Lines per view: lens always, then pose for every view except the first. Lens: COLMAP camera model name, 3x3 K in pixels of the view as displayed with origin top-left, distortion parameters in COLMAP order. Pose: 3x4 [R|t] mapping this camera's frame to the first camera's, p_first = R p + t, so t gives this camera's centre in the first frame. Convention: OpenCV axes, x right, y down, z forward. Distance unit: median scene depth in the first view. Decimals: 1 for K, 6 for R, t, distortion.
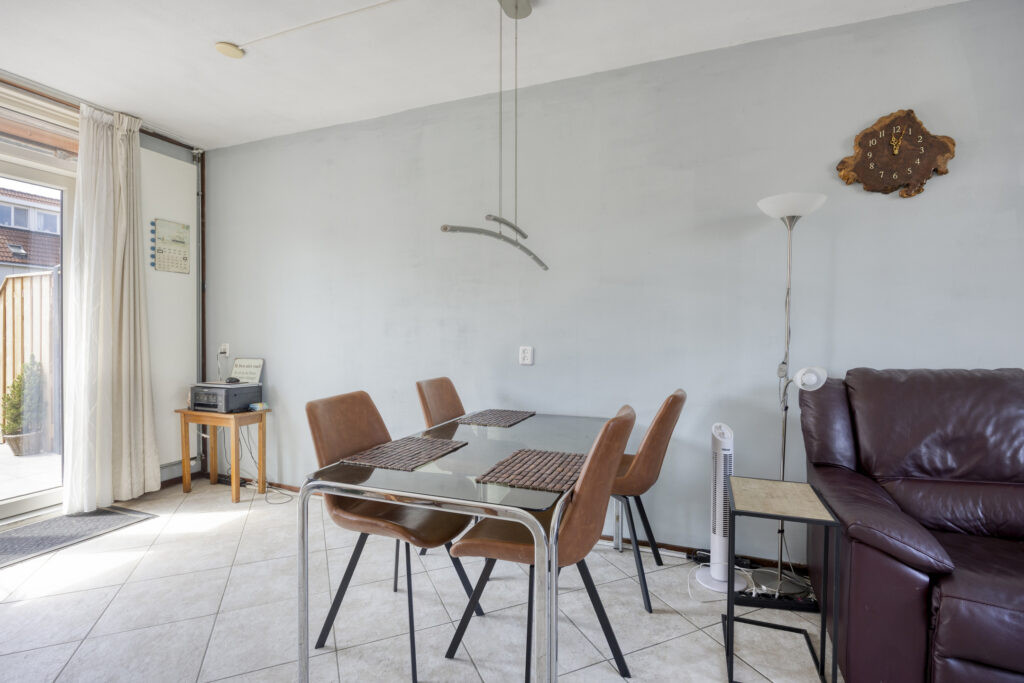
lens RADIAL K [[472.0, 0, 512.0], [0, 472.0, 341.5], [0, 0, 1]] dist [-0.004225, -0.000461]
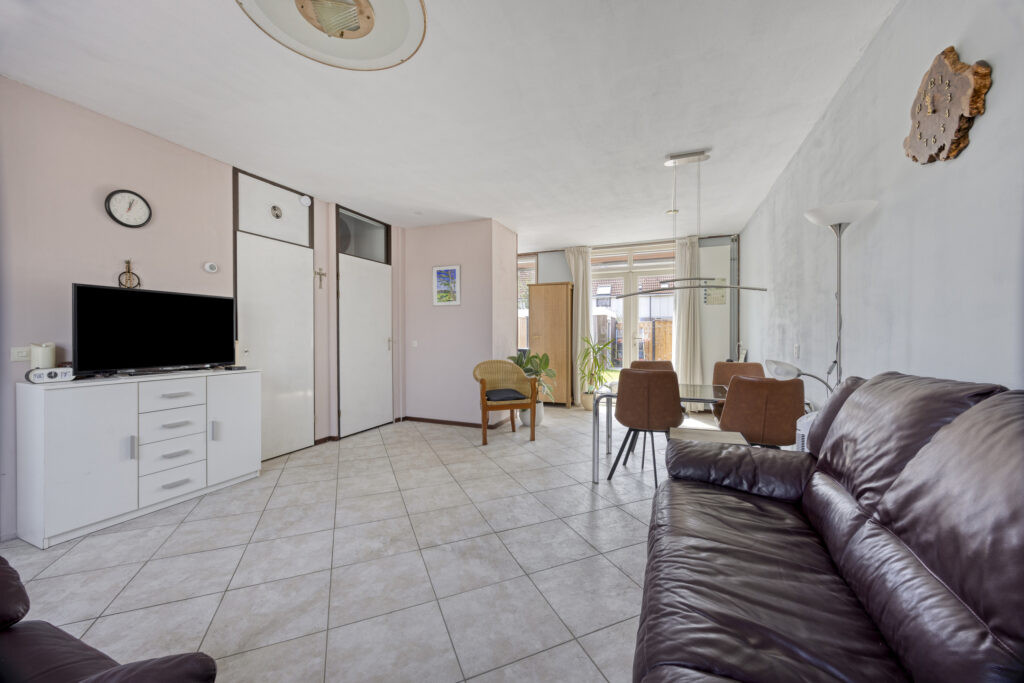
lens RADIAL K [[394.2, 0, 512.0], [0, 394.2, 341.5], [0, 0, 1]] dist [-0.001437, -0.000081]
pose [[-0.016642, 0.013272, -0.999773, 1.493146], [-0.011536, 0.999843, 0.013465, -0.004926], [0.999795, 0.011758, -0.016487, 0.278552]]
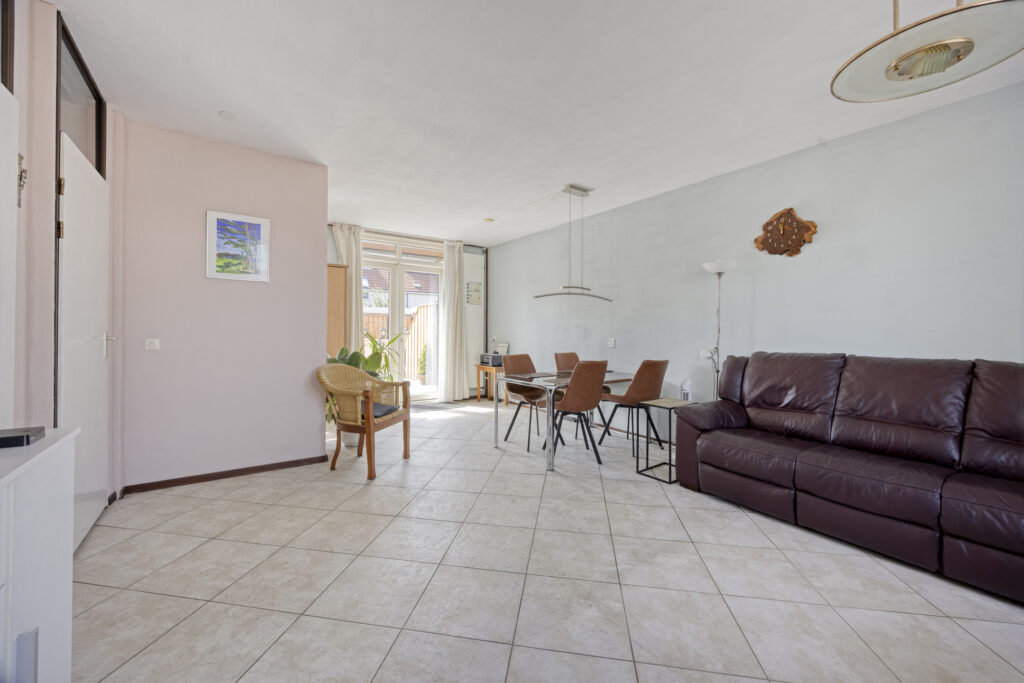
lens RADIAL K [[399.2, 0, 514.0], [0, 399.2, 333.7], [0, 0, 1]] dist [-0.000419, -0.000030]
pose [[0.840454, 0.007938, -0.541825, 0.772194], [-0.012743, 0.999906, -0.005117, 0.005762], [0.541733, 0.011205, 0.840476, -0.824227]]
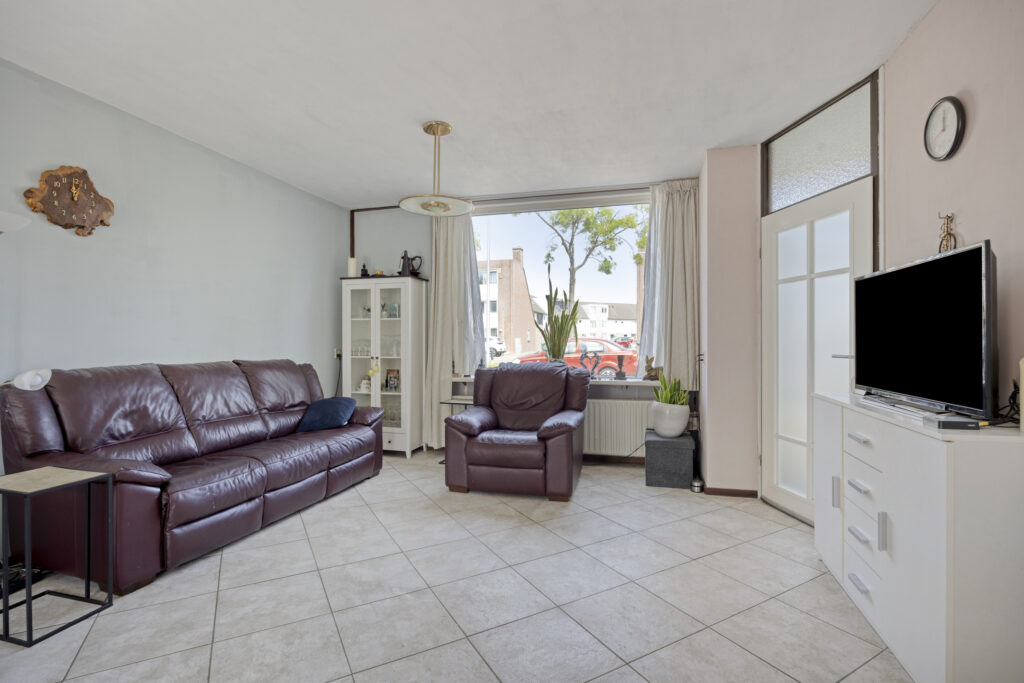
lens RADIAL K [[472.0, 0, 512.0], [0, 472.0, 341.5], [0, 0, 1]] dist [-0.004225, -0.000461]
pose [[-0.090622, -0.001384, 0.995884, -0.552446], [0.012756, 0.999915, 0.002551, -0.003483], [-0.995804, 0.012935, -0.090597, -0.059363]]
